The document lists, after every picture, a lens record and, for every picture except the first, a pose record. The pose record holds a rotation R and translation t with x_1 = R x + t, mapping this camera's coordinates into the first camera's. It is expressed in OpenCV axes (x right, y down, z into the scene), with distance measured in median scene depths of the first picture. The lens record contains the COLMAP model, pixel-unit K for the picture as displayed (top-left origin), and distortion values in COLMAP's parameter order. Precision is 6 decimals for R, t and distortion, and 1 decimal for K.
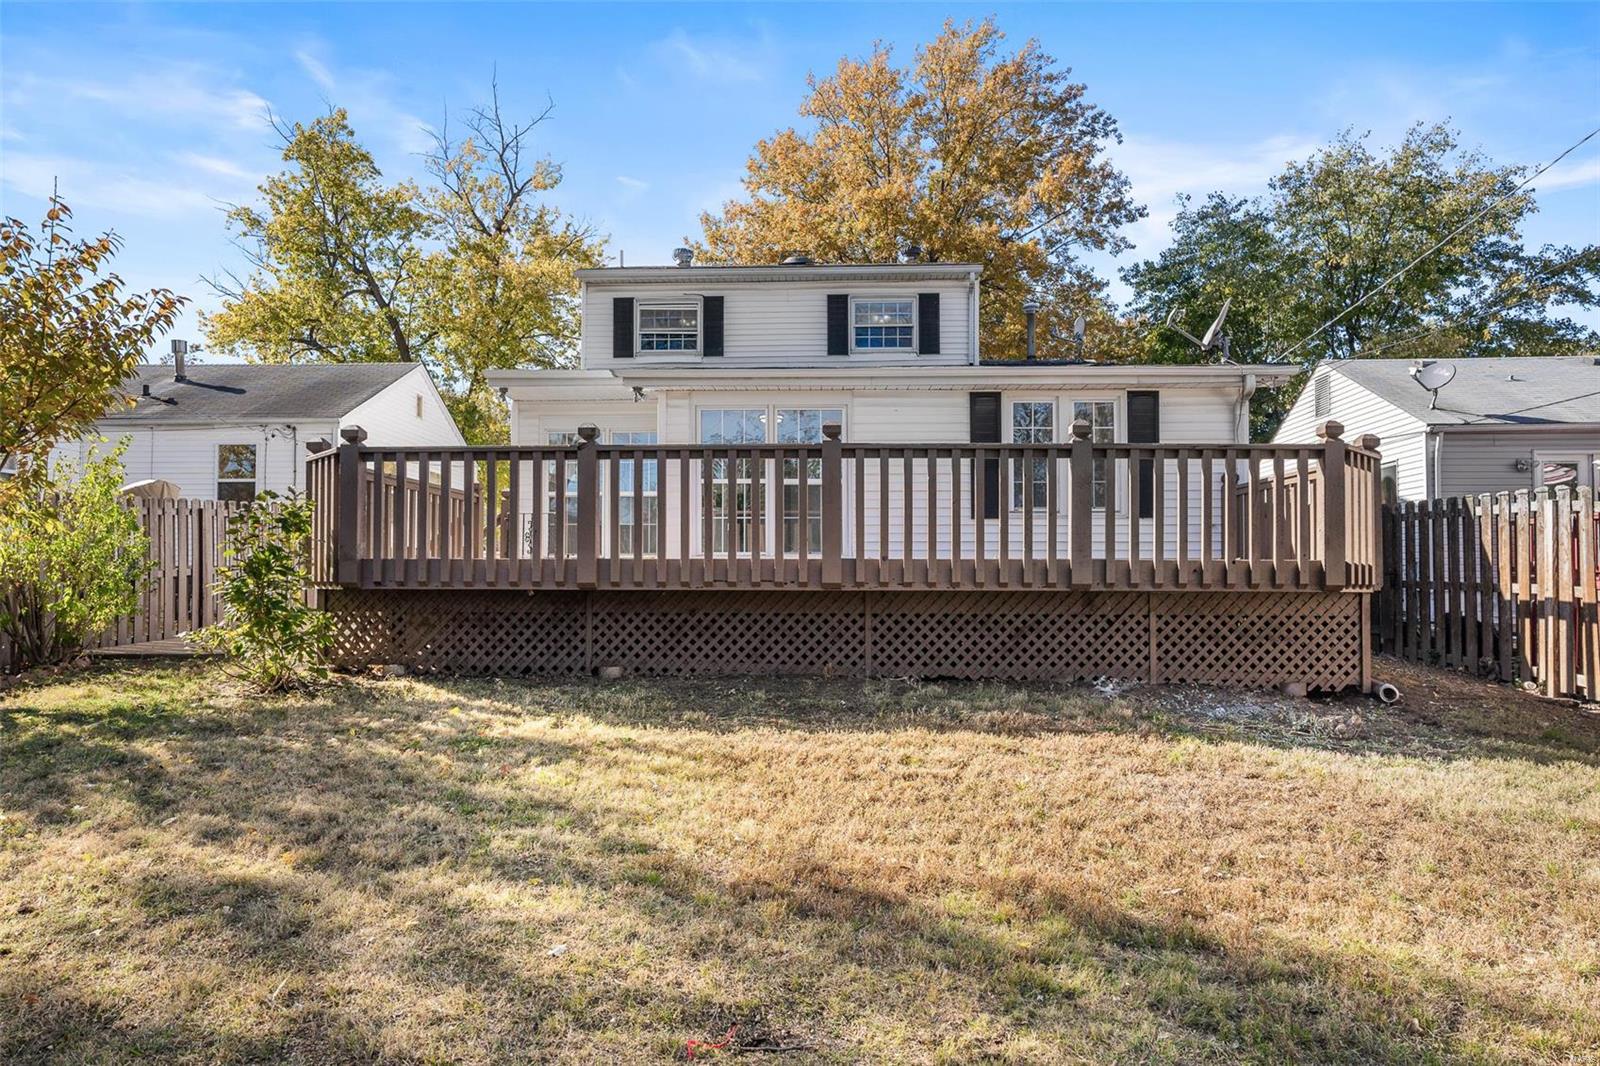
lens RADIAL K [[982.8, 0, 800.0], [0, 982.8, 533.0], [0, 0, 1]] dist [-0.046528, 0.042902]
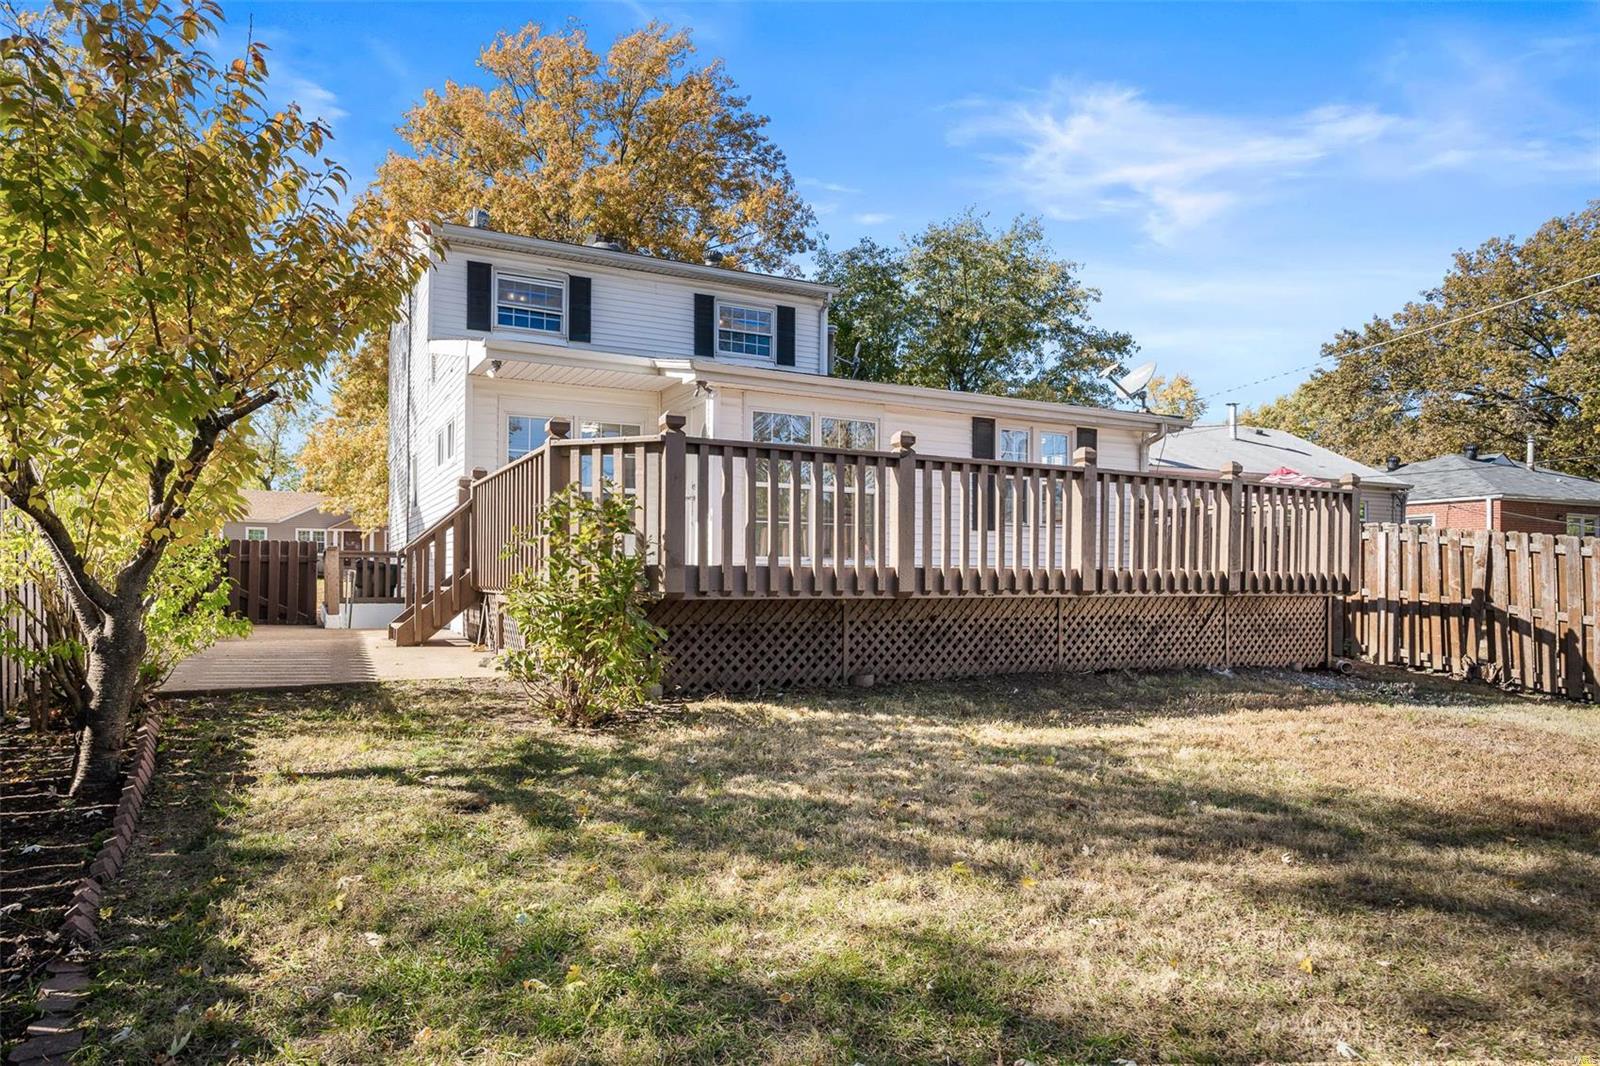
lens RADIAL K [[982.8, 0, 800.0], [0, 982.8, 533.0], [0, 0, 1]] dist [-0.046528, 0.042902]
pose [[0.860925, 0.026037, 0.508064, -0.574847], [-0.028560, 0.999588, -0.002831, -0.002151], [-0.507929, -0.012073, 0.861314, 0.136902]]
